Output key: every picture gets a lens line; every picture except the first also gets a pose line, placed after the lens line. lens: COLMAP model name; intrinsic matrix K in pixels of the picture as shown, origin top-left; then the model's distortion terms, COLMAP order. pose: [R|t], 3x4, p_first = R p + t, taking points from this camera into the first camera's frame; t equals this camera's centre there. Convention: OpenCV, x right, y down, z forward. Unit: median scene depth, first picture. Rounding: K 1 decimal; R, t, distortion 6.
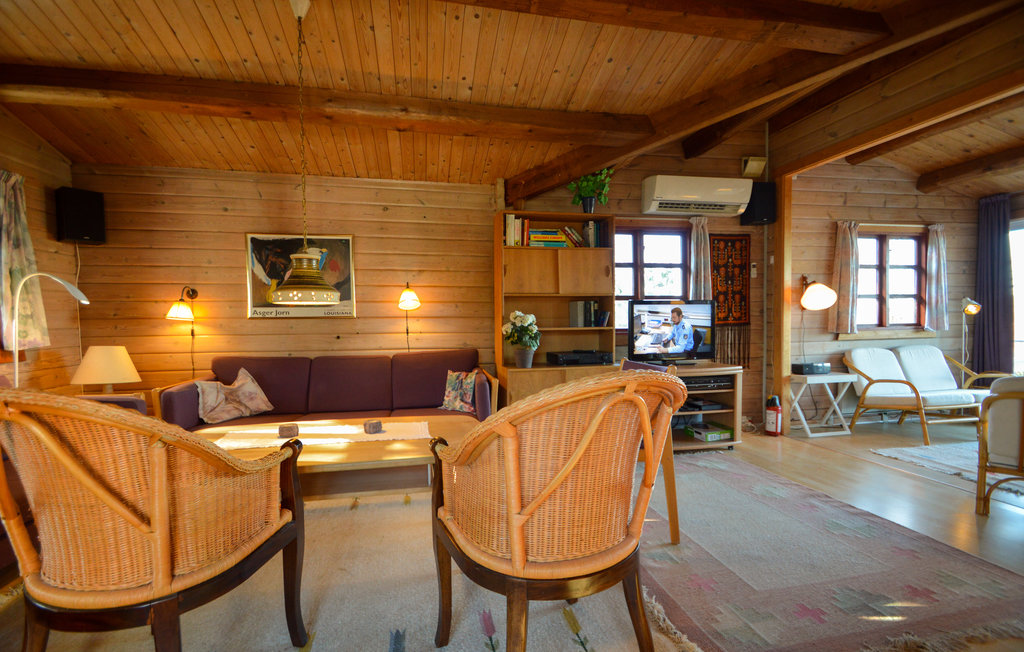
lens RADIAL K [[470.8, 0, 511.1], [0, 470.8, 338.6], [0, 0, 1]] dist [0.000006, -0.008899]
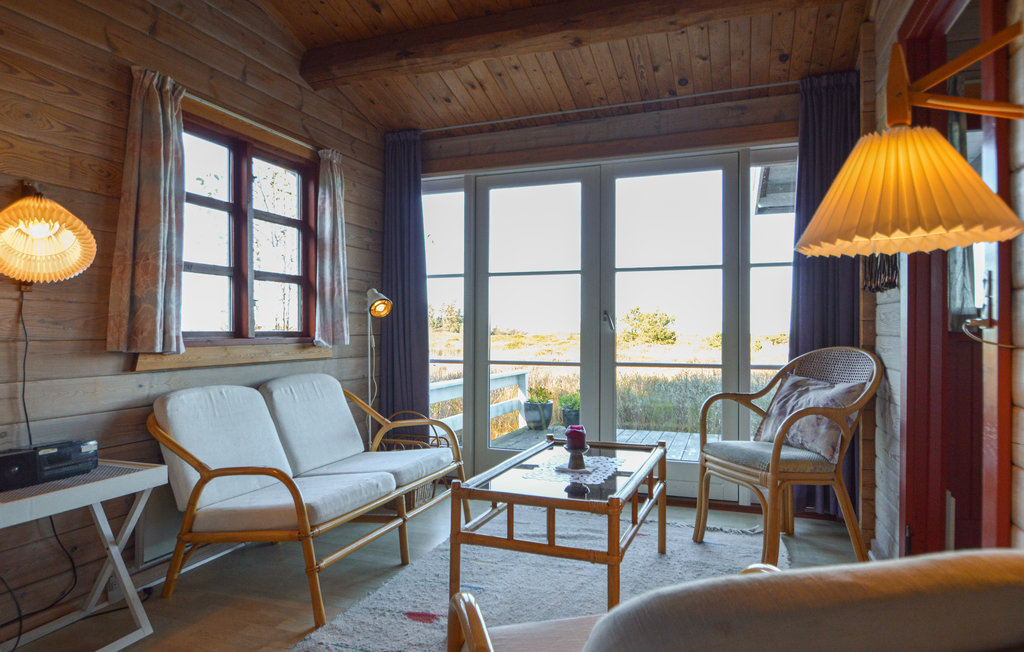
lens RADIAL K [[632.4, 0, 512.0], [0, 632.4, 326.0], [0, 0, 1]] dist [-0.002037, -0.001561]
pose [[0.527046, 0.020982, 0.849578, 0.403678], [0.024809, 0.998889, -0.040061, -0.005481], [-0.849475, 0.042191, 0.525940, 0.445904]]
